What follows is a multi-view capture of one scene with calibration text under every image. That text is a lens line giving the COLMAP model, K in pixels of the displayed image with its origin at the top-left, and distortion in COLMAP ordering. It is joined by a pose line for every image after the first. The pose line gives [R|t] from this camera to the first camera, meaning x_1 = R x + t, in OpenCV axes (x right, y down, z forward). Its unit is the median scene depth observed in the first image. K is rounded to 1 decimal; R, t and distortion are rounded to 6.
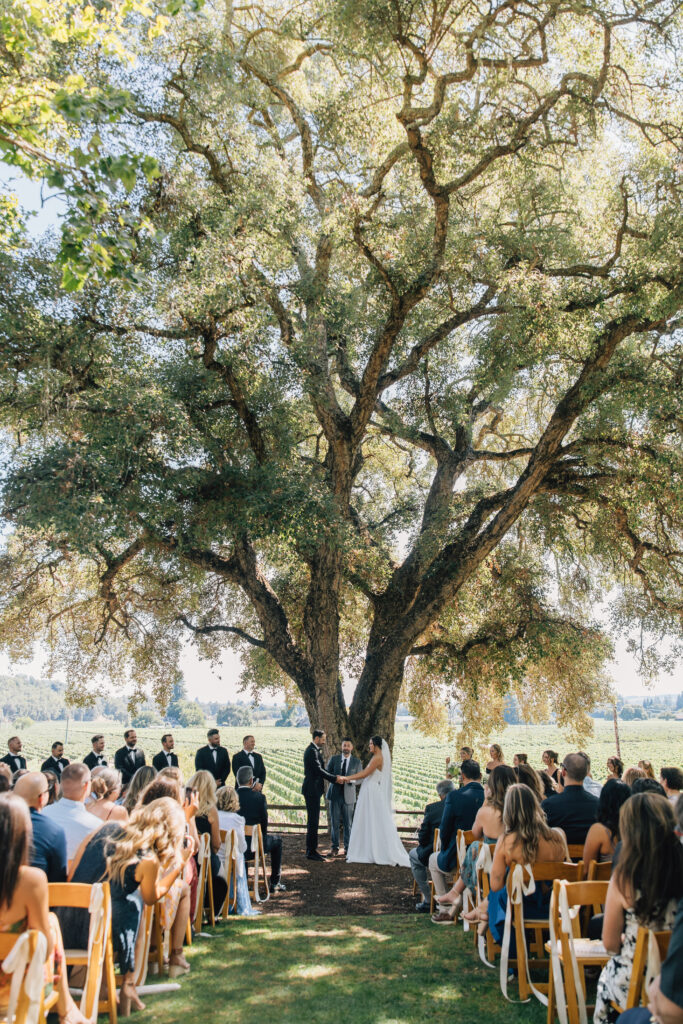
lens RADIAL K [[801.2, 0, 342.1], [0, 801.2, 520.5], [0, 0, 1]] dist [0.023270, 0.003423]
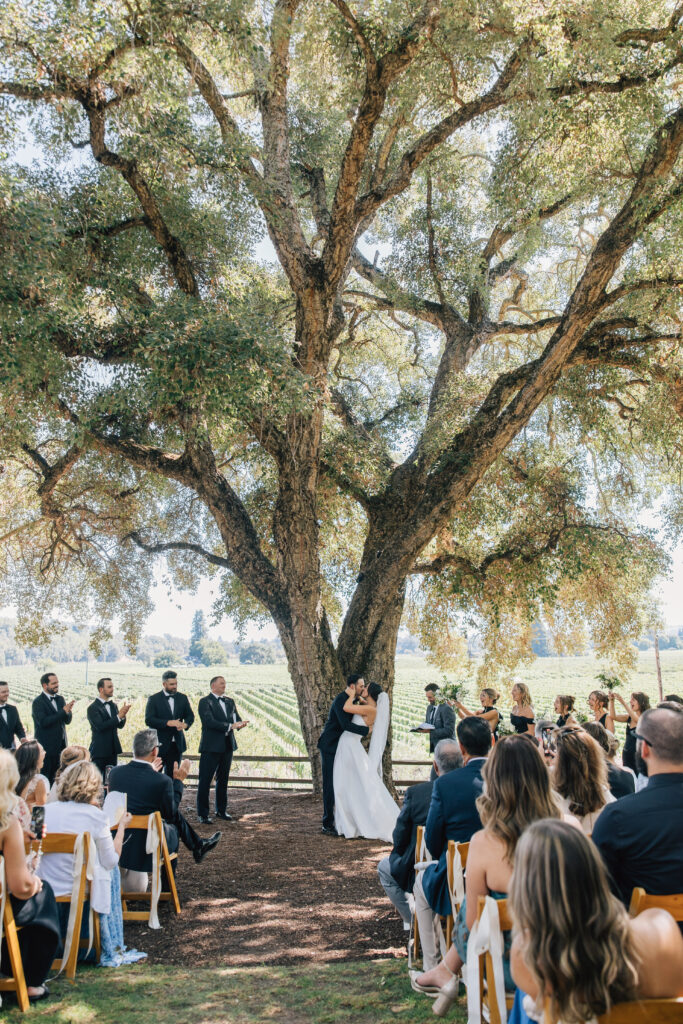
lens RADIAL K [[801.2, 0, 342.1], [0, 801.2, 520.5], [0, 0, 1]] dist [0.023270, 0.003423]
pose [[0.999077, -0.026046, -0.034166, 0.037661], [0.028555, 0.996764, 0.075144, 0.047363], [0.032098, -0.076050, 0.996587, 0.182409]]
